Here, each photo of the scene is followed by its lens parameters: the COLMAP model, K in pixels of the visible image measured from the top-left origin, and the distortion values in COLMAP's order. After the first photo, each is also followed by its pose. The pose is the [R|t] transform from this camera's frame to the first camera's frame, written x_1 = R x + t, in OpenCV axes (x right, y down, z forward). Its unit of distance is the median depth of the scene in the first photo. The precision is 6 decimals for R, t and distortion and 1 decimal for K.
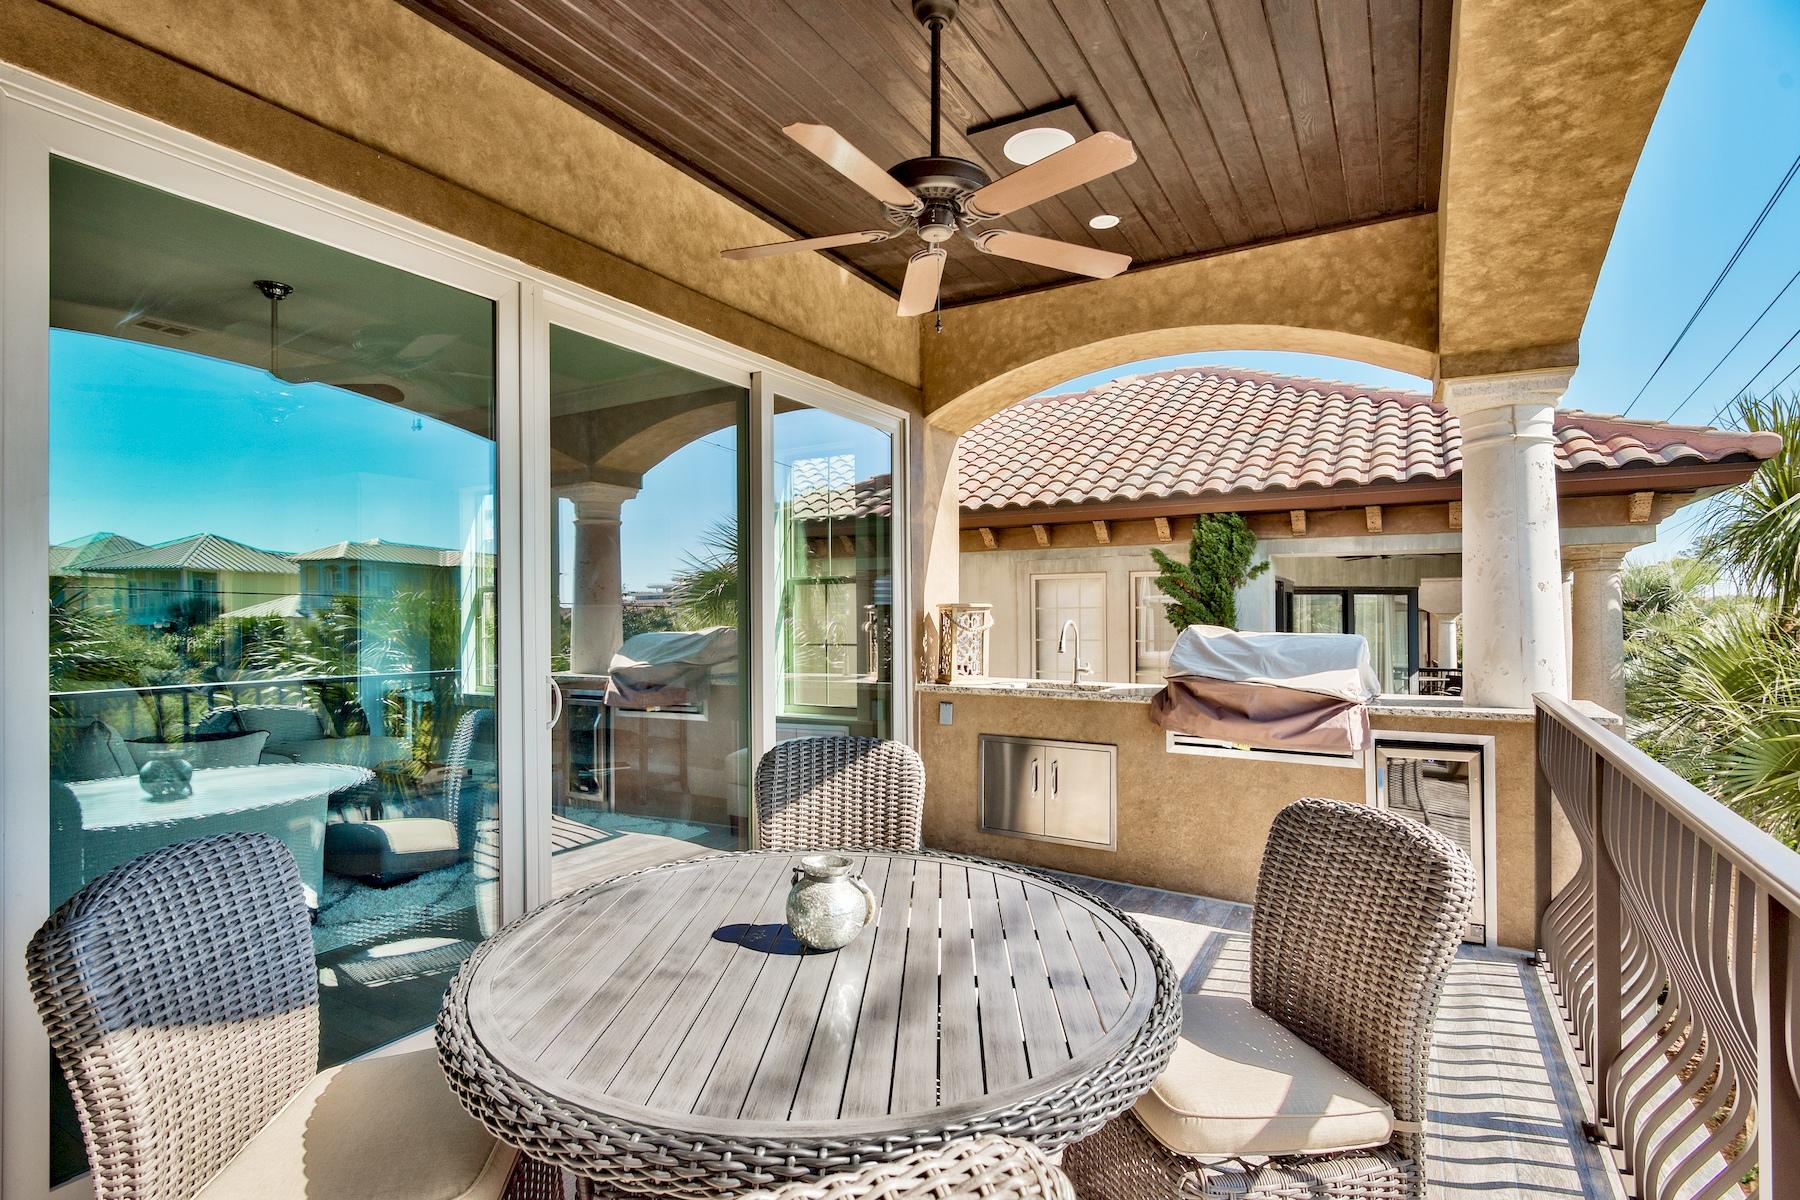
lens RADIAL K [[889.0, 0, 893.5], [0, 889.0, 610.2], [0, 0, 1]] dist [-0.002746, -0.000641]
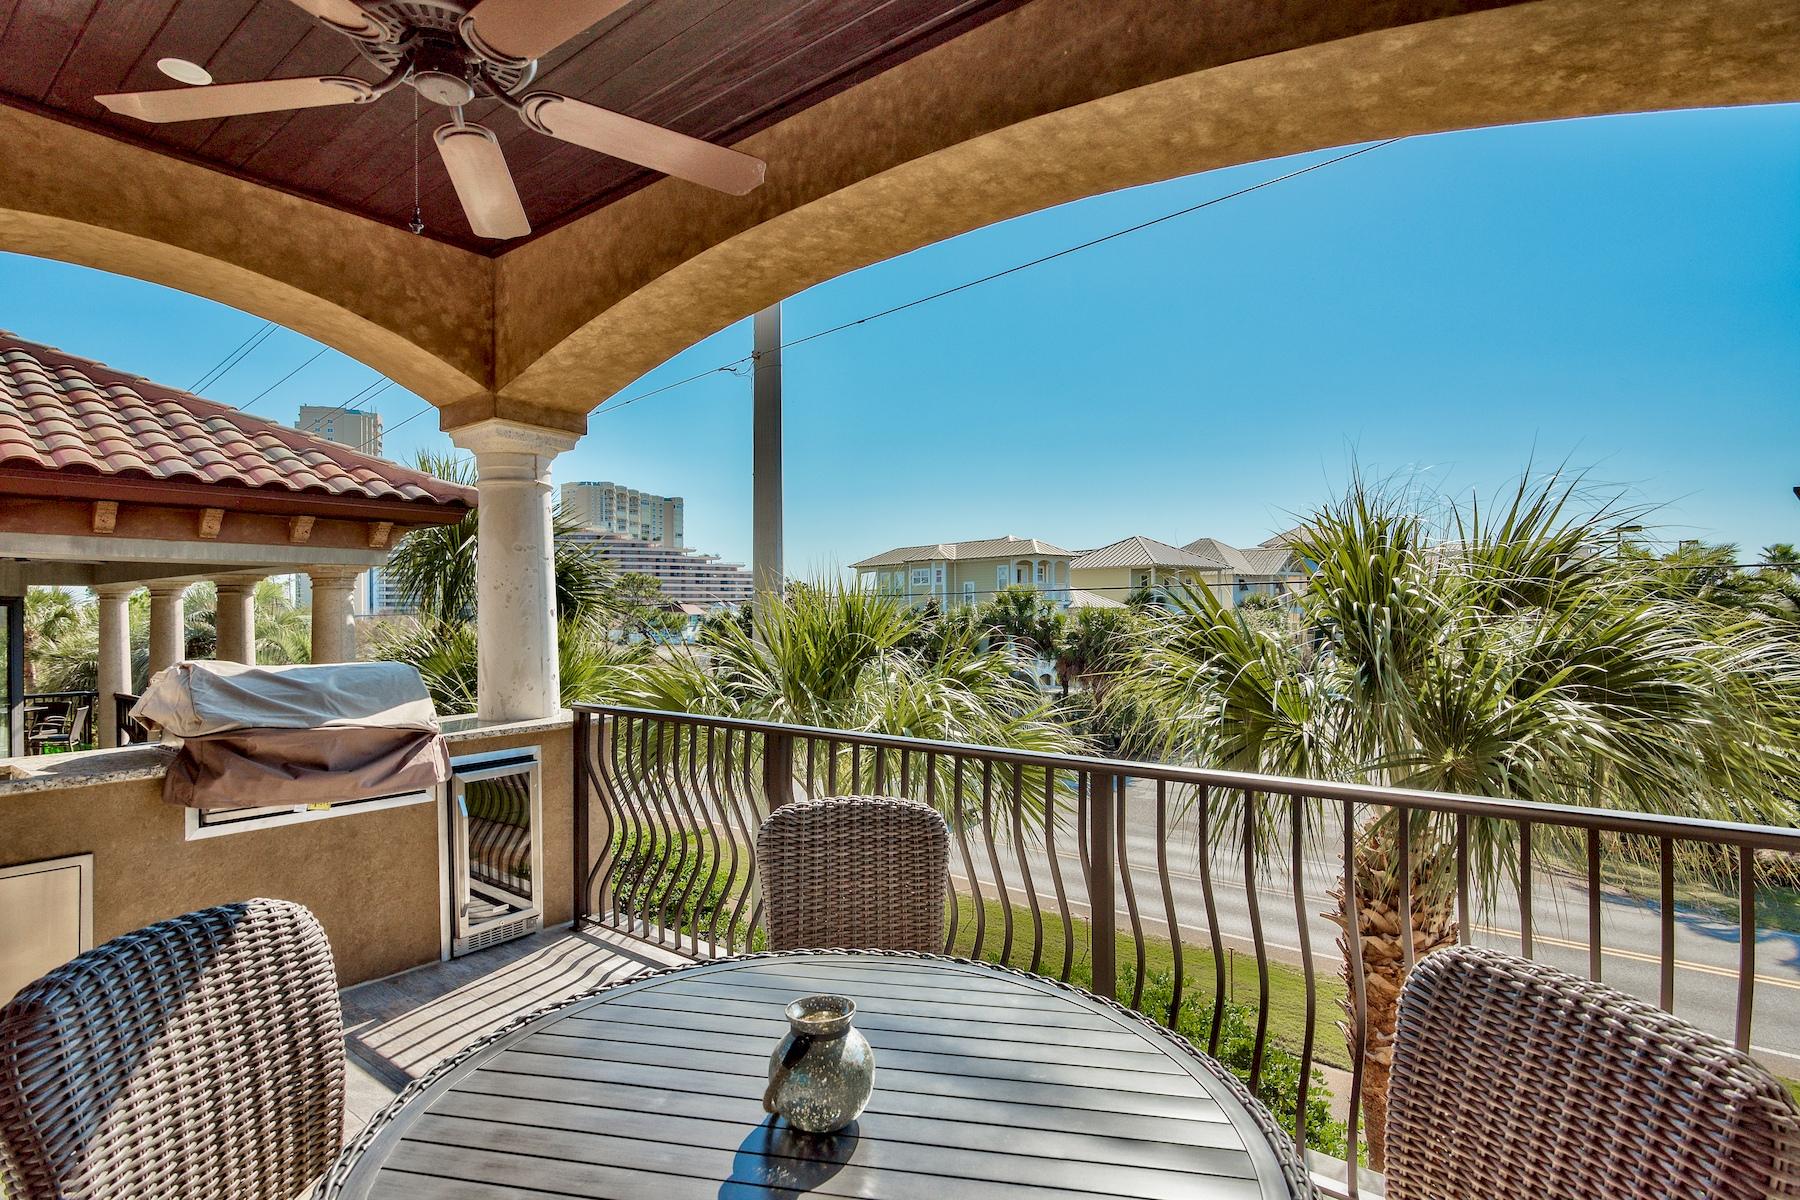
lens RADIAL K [[889.0, 0, 893.5], [0, 889.0, 610.2], [0, 0, 1]] dist [-0.002746, -0.000641]
pose [[0.115026, 0.002491, 0.993359, -0.365428], [0.004870, 0.999983, -0.003072, -0.022573], [-0.993350, 0.005191, 0.115012, 0.384681]]
